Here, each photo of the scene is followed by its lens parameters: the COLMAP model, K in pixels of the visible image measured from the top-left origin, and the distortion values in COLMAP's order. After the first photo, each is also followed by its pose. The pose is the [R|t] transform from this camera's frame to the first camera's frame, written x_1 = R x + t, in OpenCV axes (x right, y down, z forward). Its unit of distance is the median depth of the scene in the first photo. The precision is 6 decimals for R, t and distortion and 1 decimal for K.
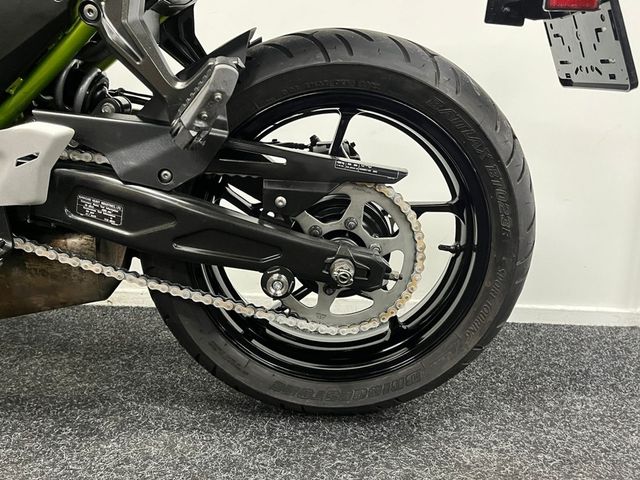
lens RADIAL K [[545.3, 0, 320.0], [0, 545.3, 240.0], [0, 0, 1]] dist [0.039323, -0.013591]
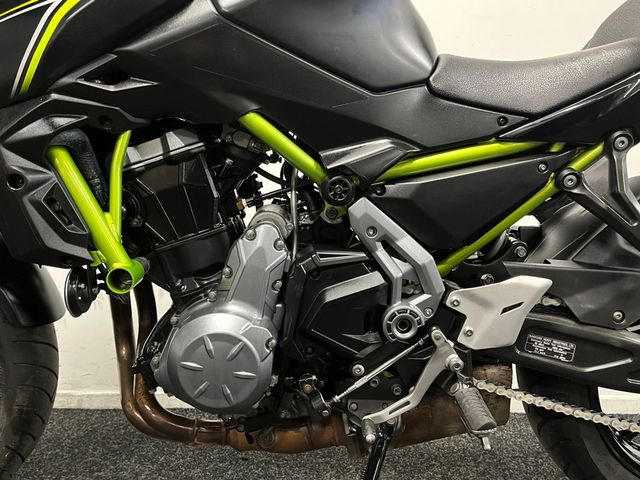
lens RADIAL K [[545.3, 0, 320.0], [0, 545.3, 240.0], [0, 0, 1]] dist [0.039323, -0.013591]
pose [[0.999486, -0.031291, 0.006965, -0.805472], [0.031884, 0.992883, -0.114745, -0.146629], [-0.003325, 0.114908, 0.993371, -0.110295]]
